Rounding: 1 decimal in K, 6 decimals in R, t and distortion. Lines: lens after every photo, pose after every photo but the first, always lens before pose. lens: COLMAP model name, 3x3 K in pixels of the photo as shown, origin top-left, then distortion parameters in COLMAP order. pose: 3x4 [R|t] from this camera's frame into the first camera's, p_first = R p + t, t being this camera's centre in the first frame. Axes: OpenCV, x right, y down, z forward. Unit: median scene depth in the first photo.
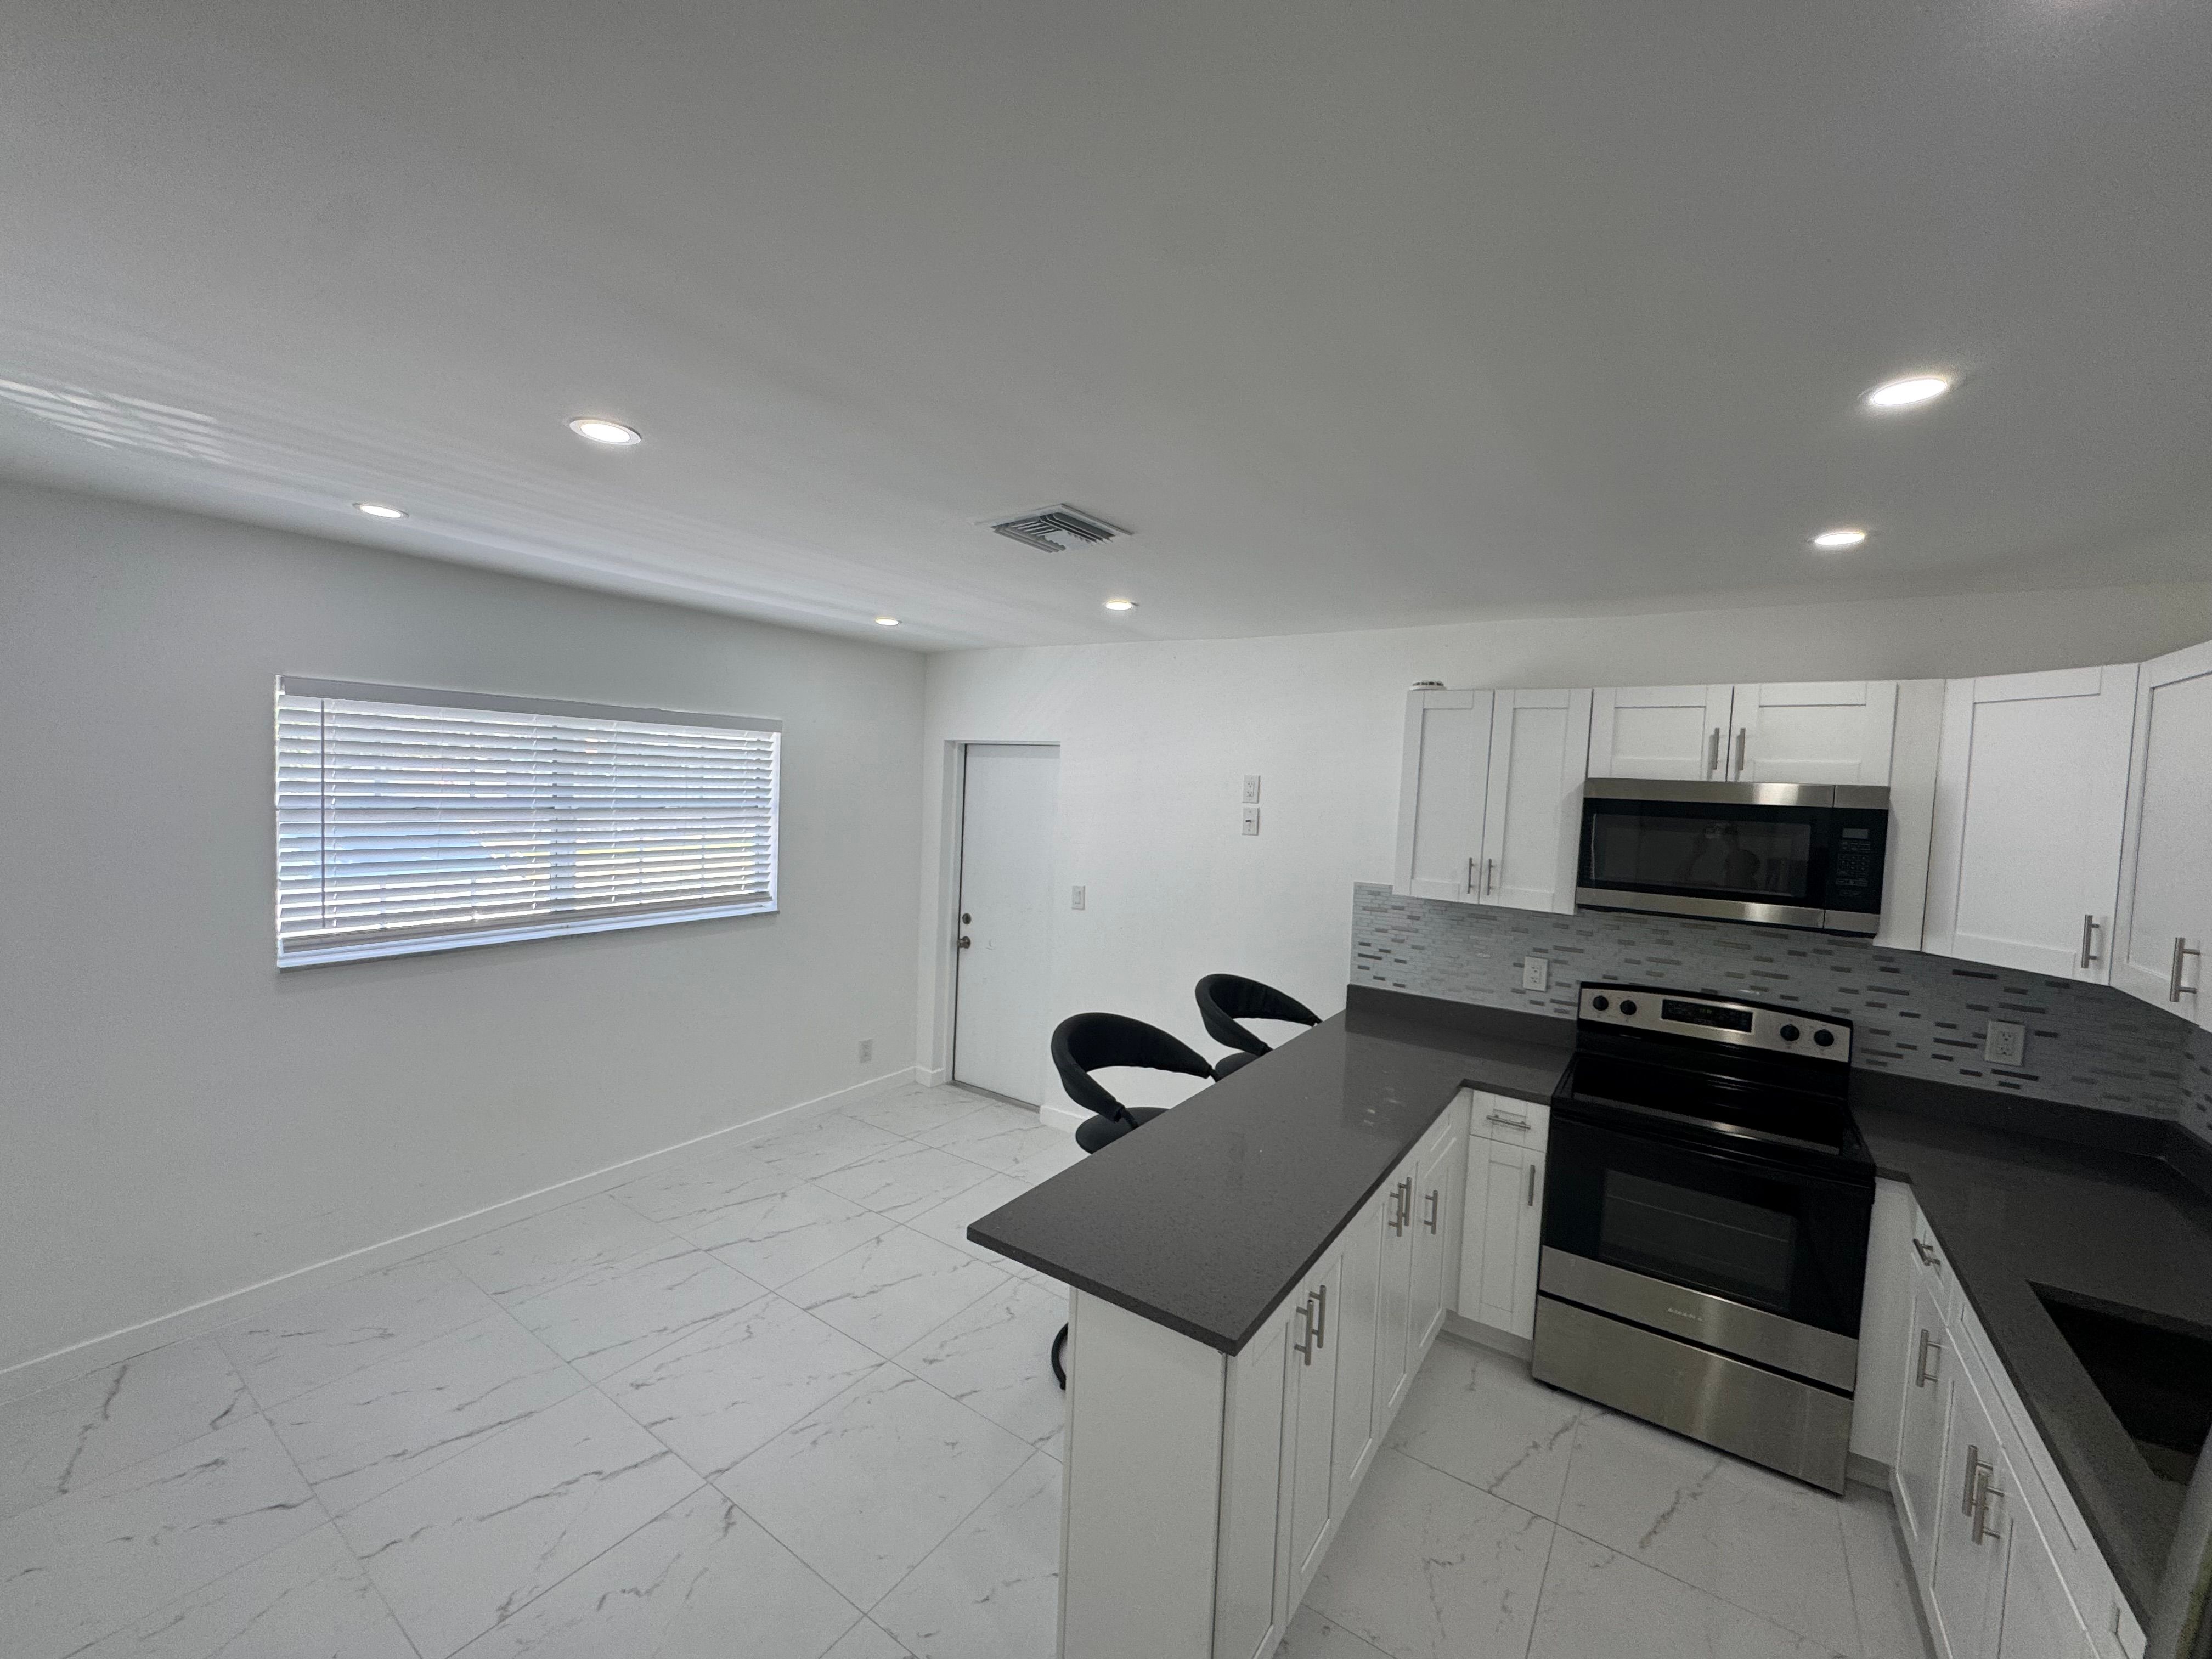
lens RADIAL K [[888.8, 0, 1109.2], [0, 888.8, 828.7], [0, 0, 1]] dist [-0.002451, 0.000073]
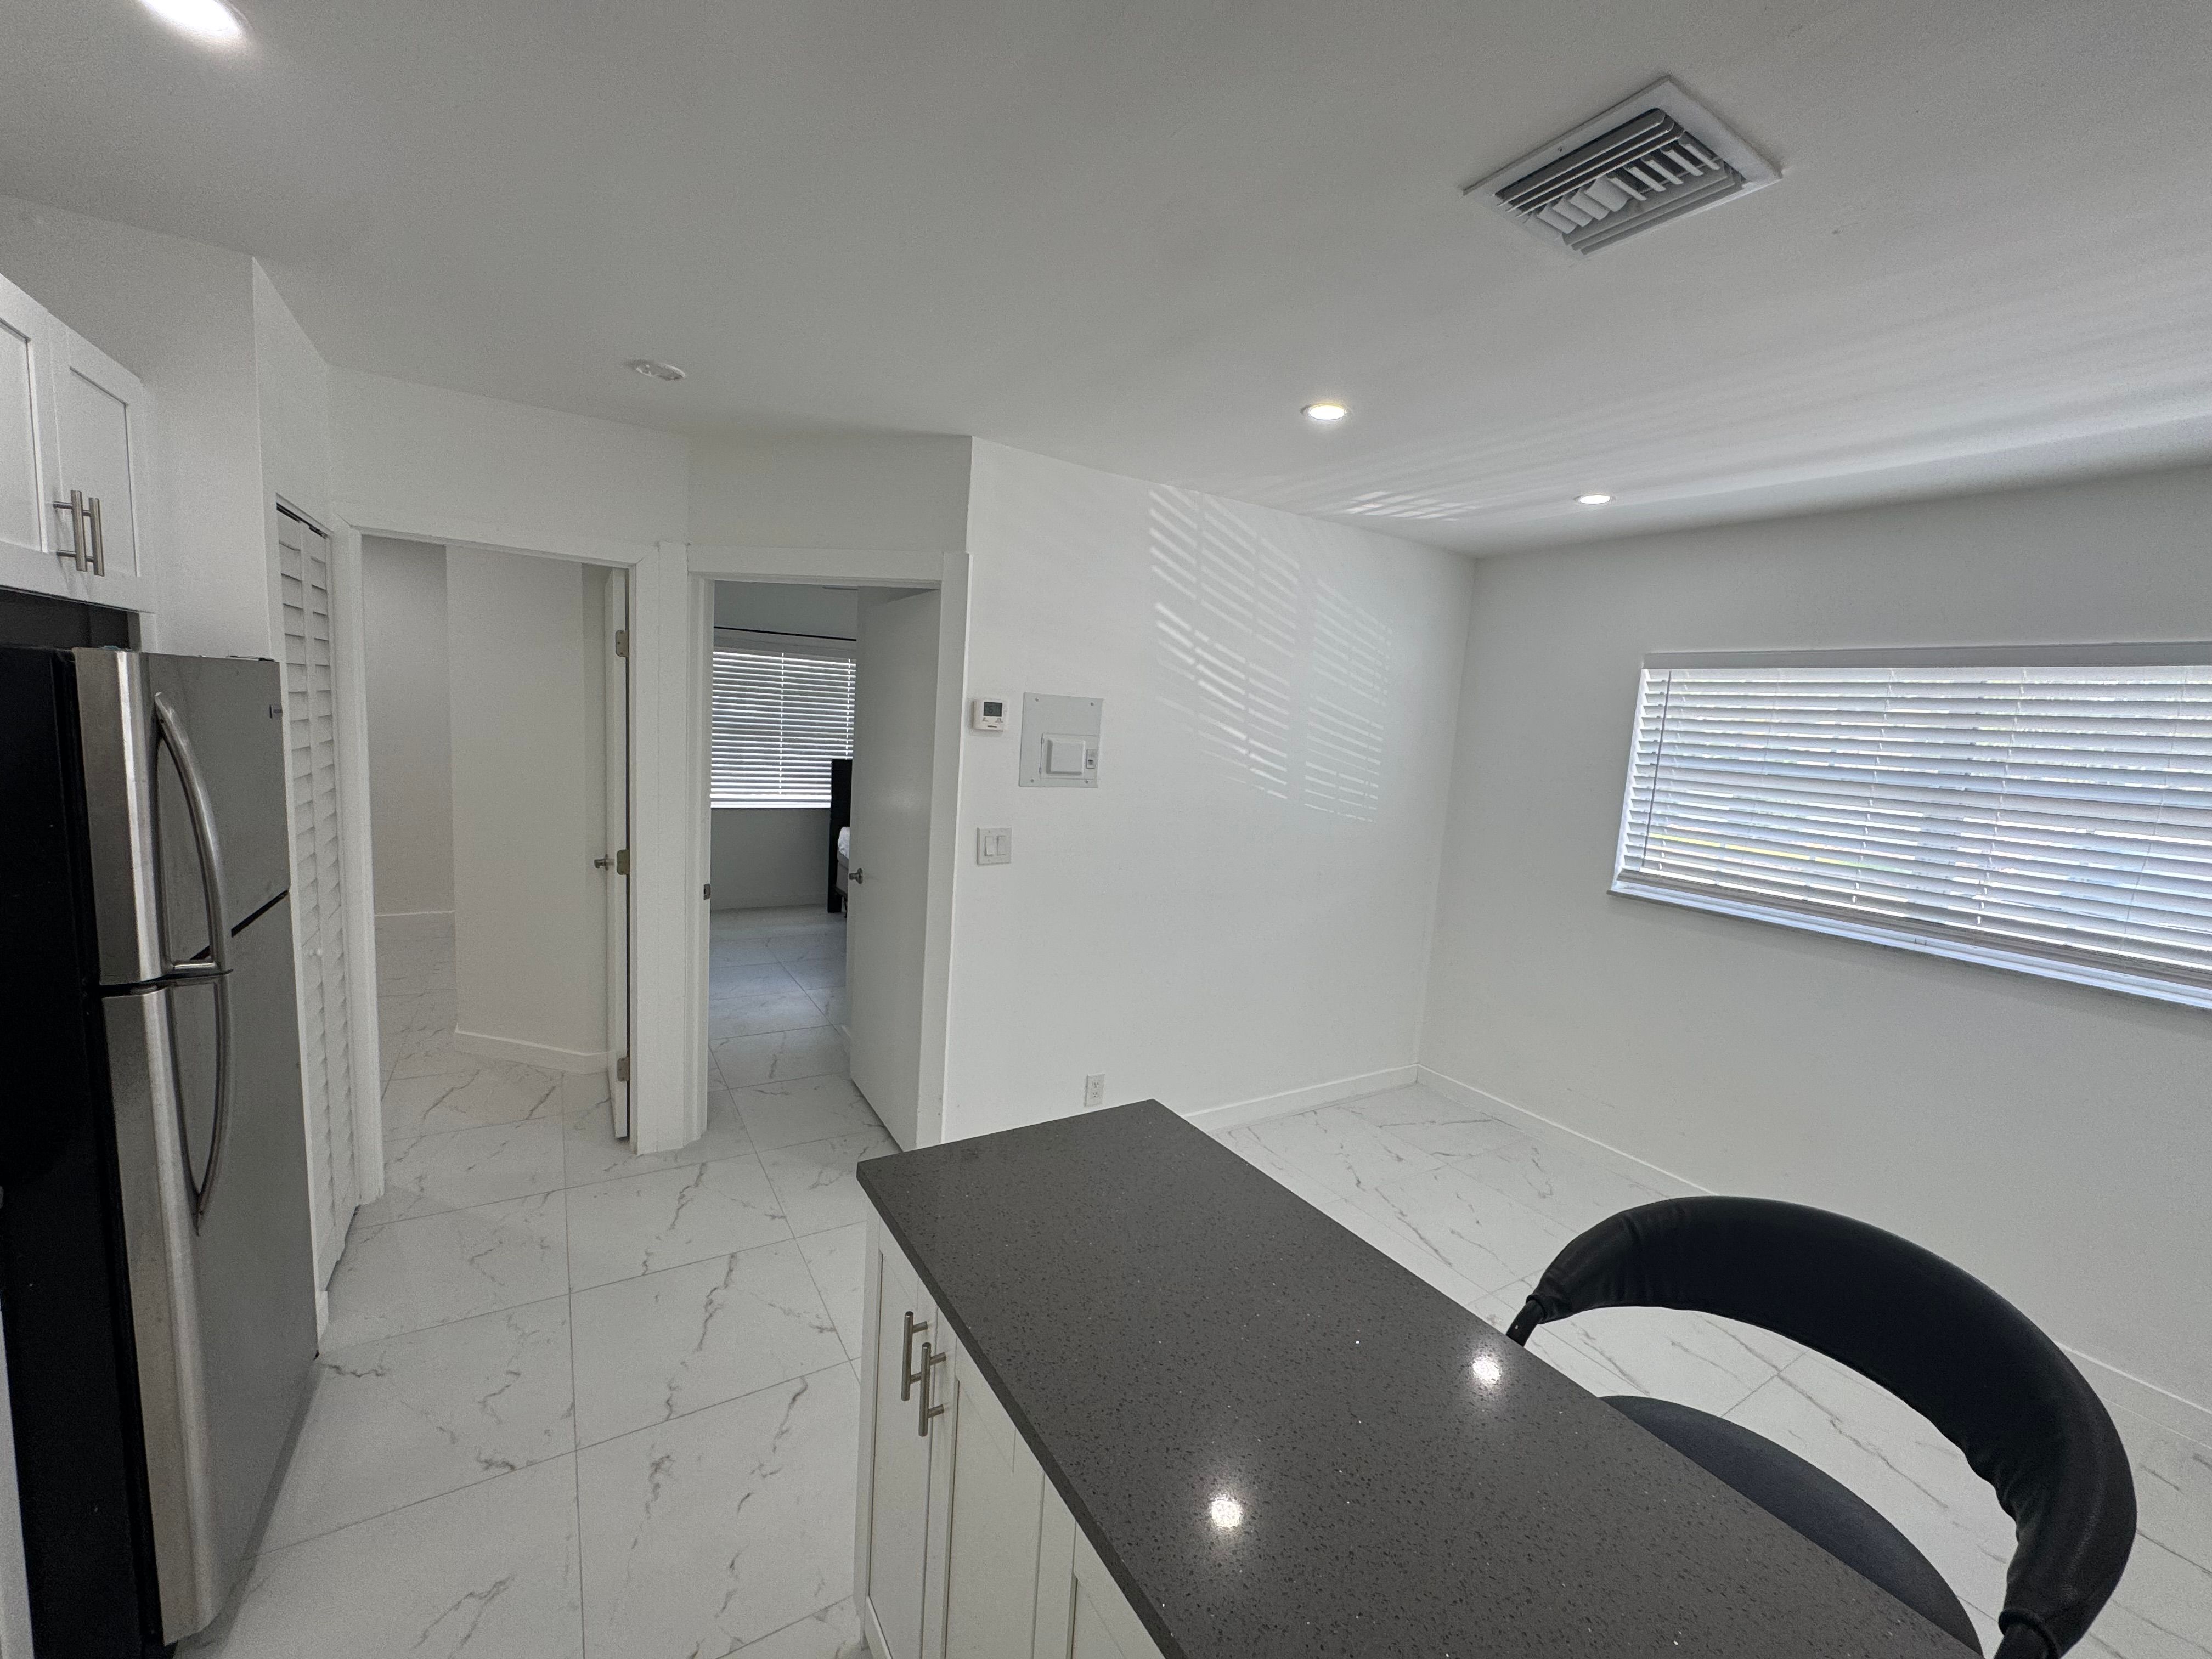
lens RADIAL K [[888.8, 0, 1109.2], [0, 888.8, 828.7], [0, 0, 1]] dist [-0.002451, 0.000073]
pose [[-0.389711, 0.041207, -0.920015, 0.551660], [-0.133814, 0.985863, 0.100838, 0.045982], [0.911164, 0.162408, -0.378687, 0.919155]]
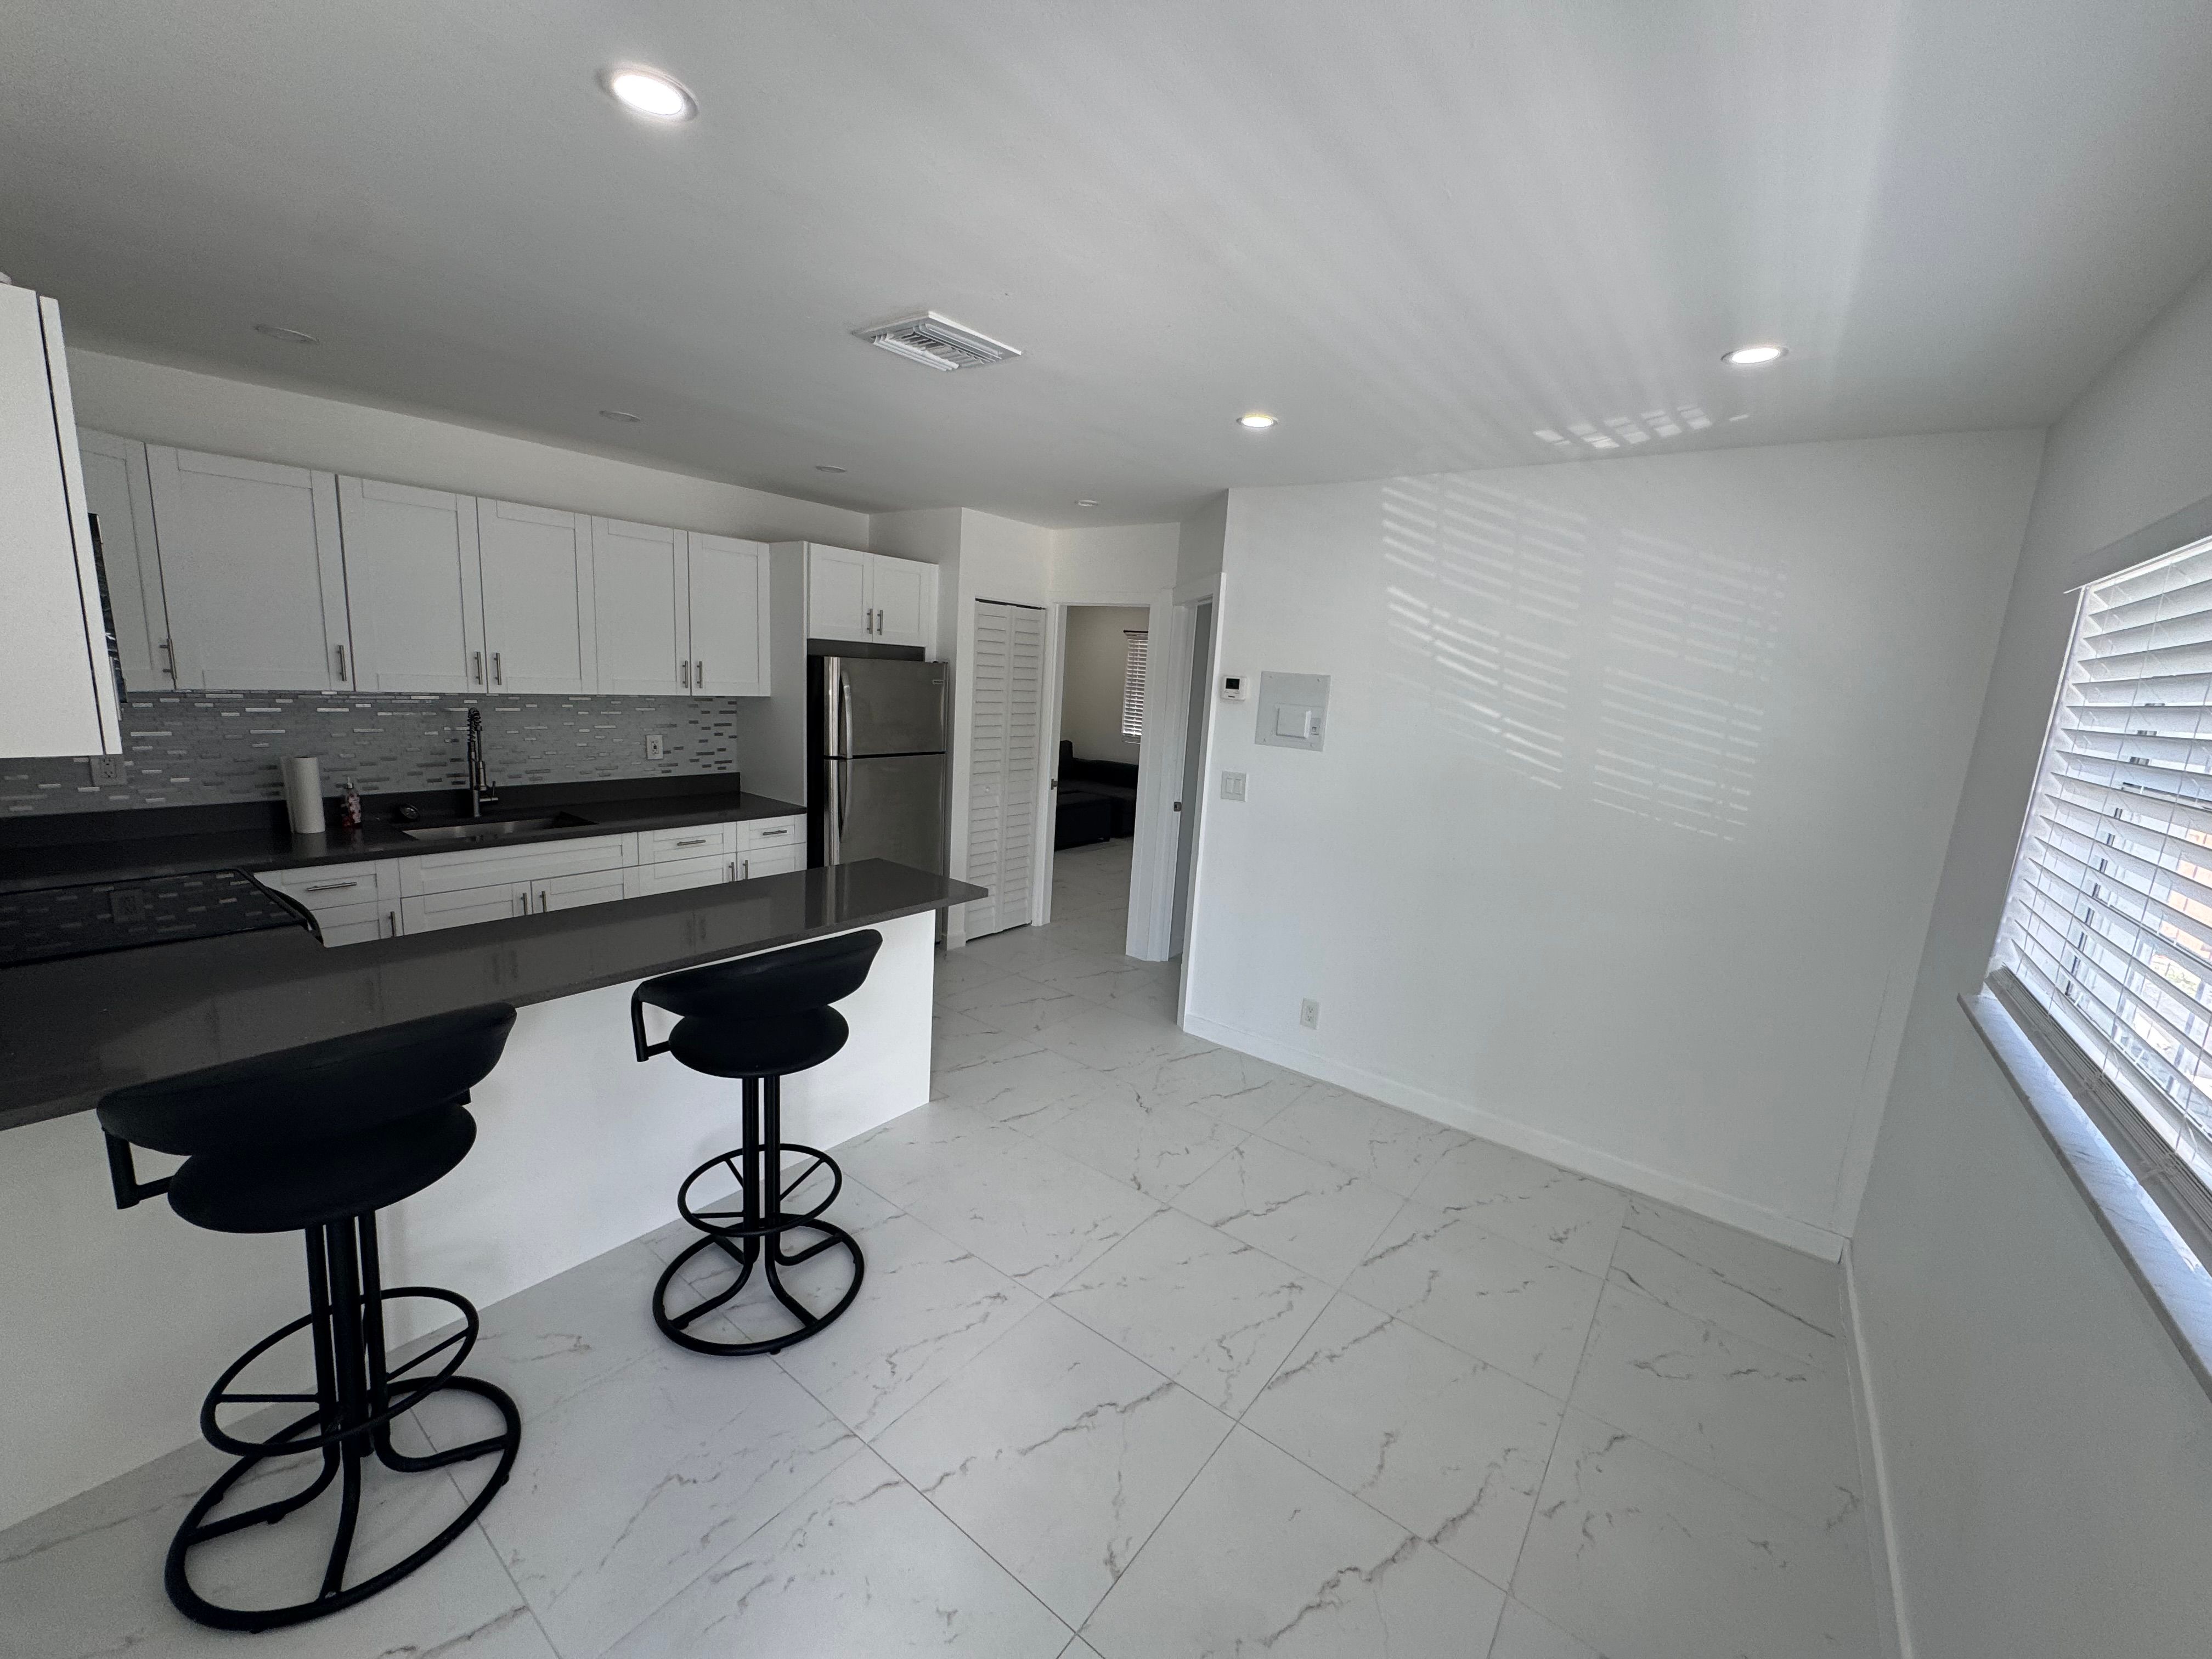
lens RADIAL K [[888.8, 0, 1109.2], [0, 888.8, 828.7], [0, 0, 1]] dist [-0.002451, 0.000073]
pose [[-0.992595, -0.118997, 0.024395, -0.305895], [-0.110000, 0.965737, 0.235057, -0.067070], [-0.051530, 0.230633, -0.971675, 1.906737]]
